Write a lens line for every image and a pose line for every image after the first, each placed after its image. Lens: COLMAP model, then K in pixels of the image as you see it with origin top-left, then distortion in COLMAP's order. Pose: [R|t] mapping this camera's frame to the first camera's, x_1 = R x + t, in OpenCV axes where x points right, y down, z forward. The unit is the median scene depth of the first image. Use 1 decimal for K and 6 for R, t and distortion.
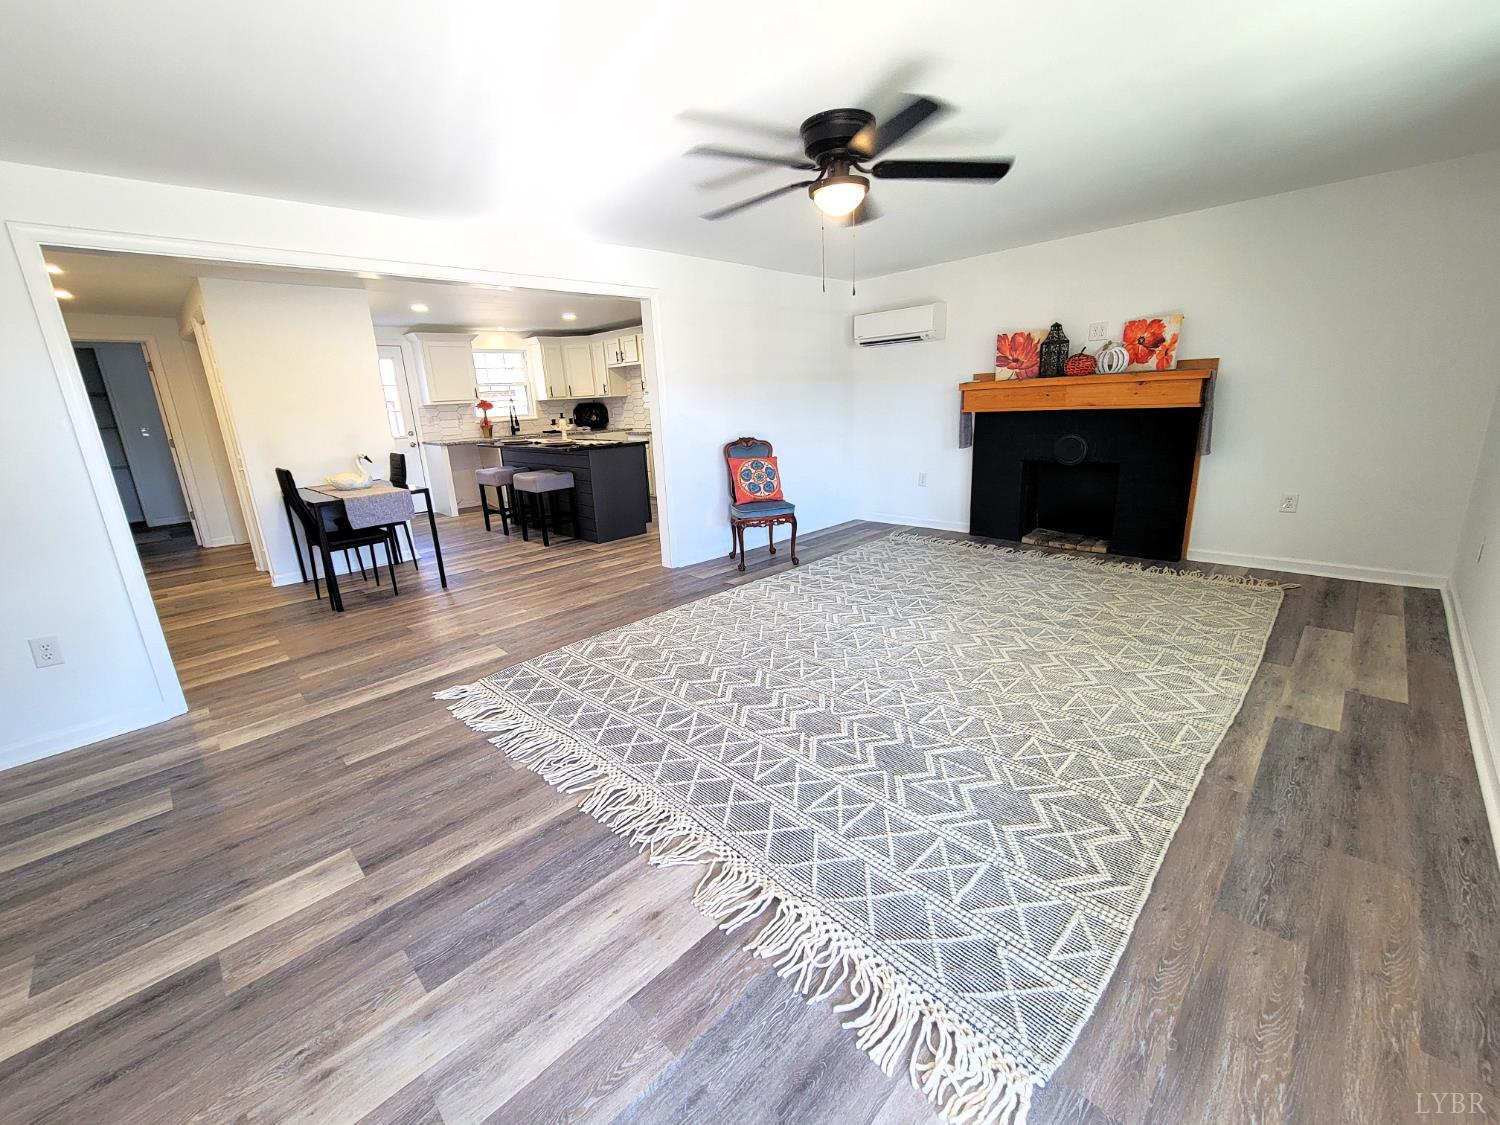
lens RADIAL K [[607.2, 0, 748.2], [0, 607.2, 564.1], [0, 0, 1]] dist [0.000766, -0.000380]
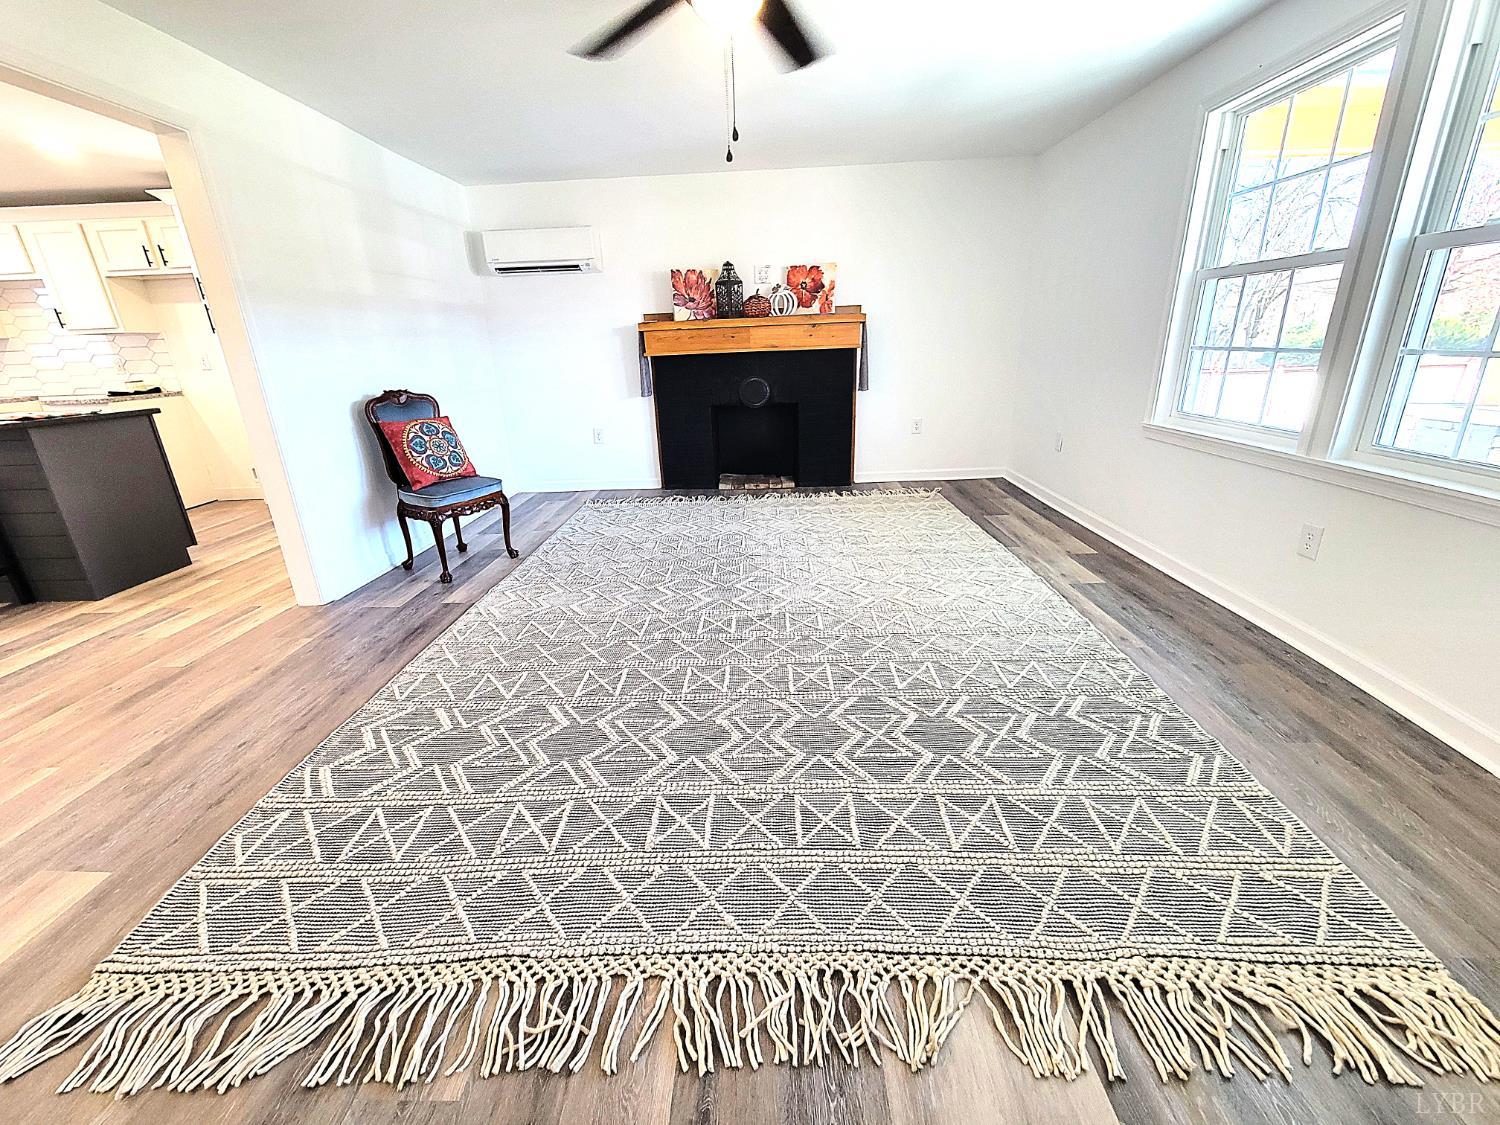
lens RADIAL K [[607.2, 0, 748.2], [0, 607.2, 564.1], [0, 0, 1]] dist [0.000766, -0.000380]
pose [[0.727225, -0.216490, 0.651364, -0.219116], [0.182038, 0.975808, 0.121085, -0.032096], [-0.661820, 0.030518, 0.749041, 0.257923]]
